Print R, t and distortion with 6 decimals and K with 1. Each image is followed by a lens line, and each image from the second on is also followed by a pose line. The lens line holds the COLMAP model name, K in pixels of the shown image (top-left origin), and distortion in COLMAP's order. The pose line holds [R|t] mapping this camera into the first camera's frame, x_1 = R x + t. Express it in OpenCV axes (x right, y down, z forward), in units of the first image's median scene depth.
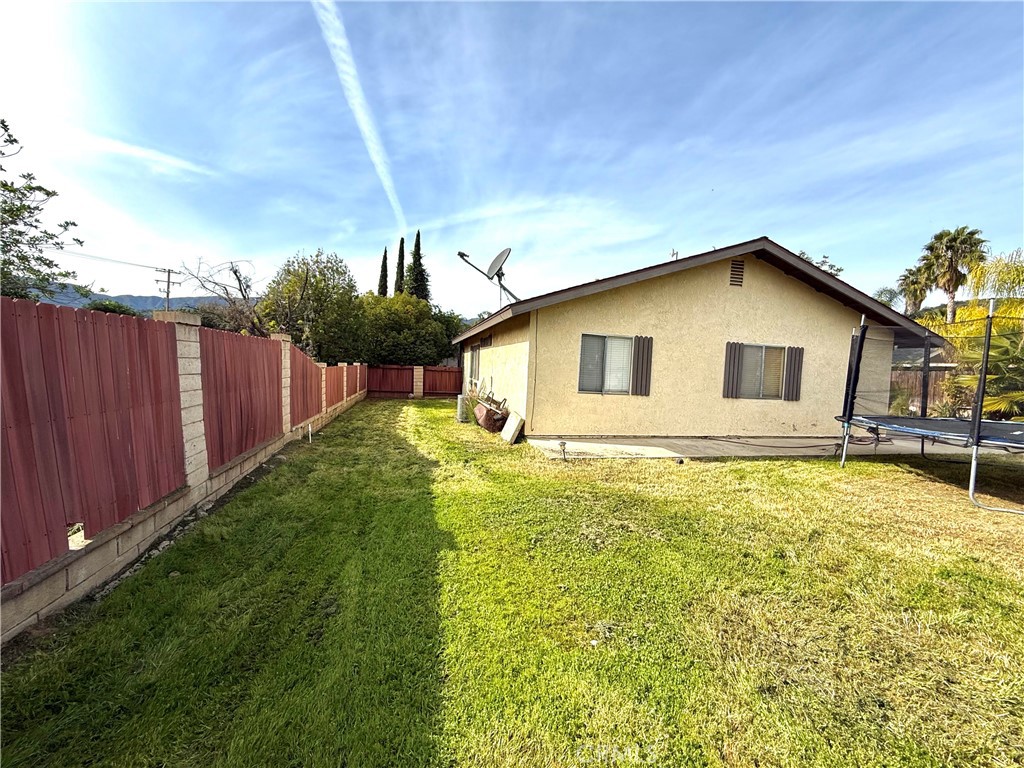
lens RADIAL K [[407.6, 0, 512.0], [0, 407.6, 384.0], [0, 0, 1]] dist [0.000326, 0.000231]
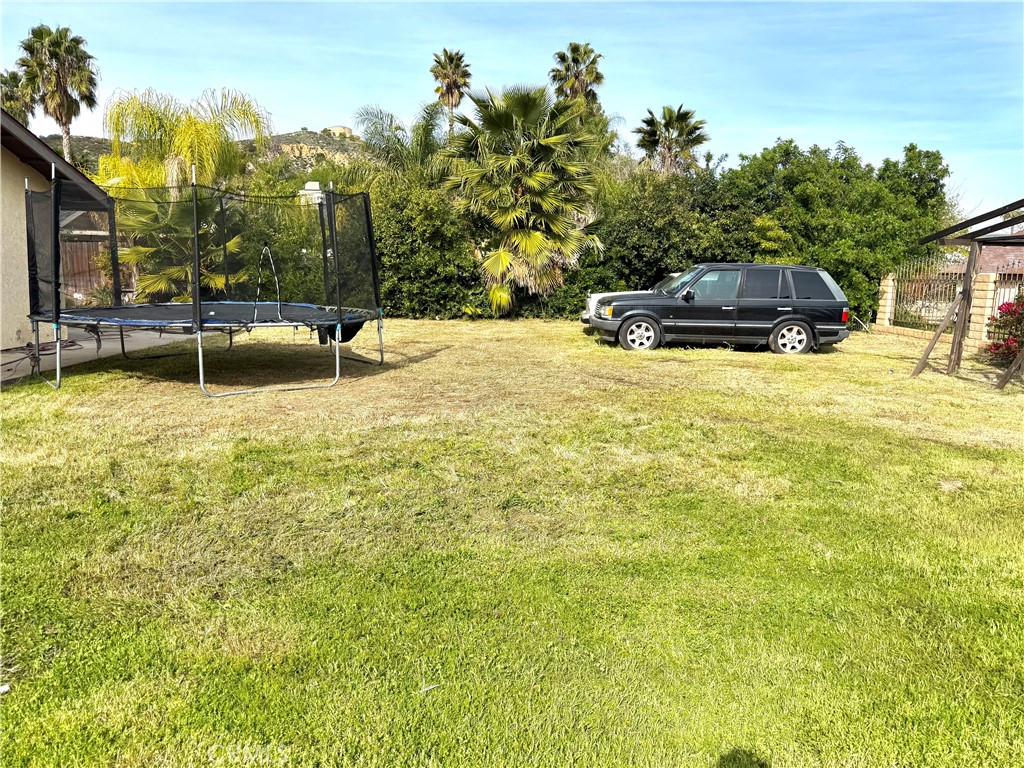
lens RADIAL K [[728.4, 0, 510.2], [0, 728.4, 384.6], [0, 0, 1]] dist [0.001802, -0.001921]
pose [[0.206248, -0.189607, 0.959954, -0.125869], [0.028163, 0.981790, 0.187869, -0.006734], [-0.978094, -0.011712, 0.207832, -0.004551]]
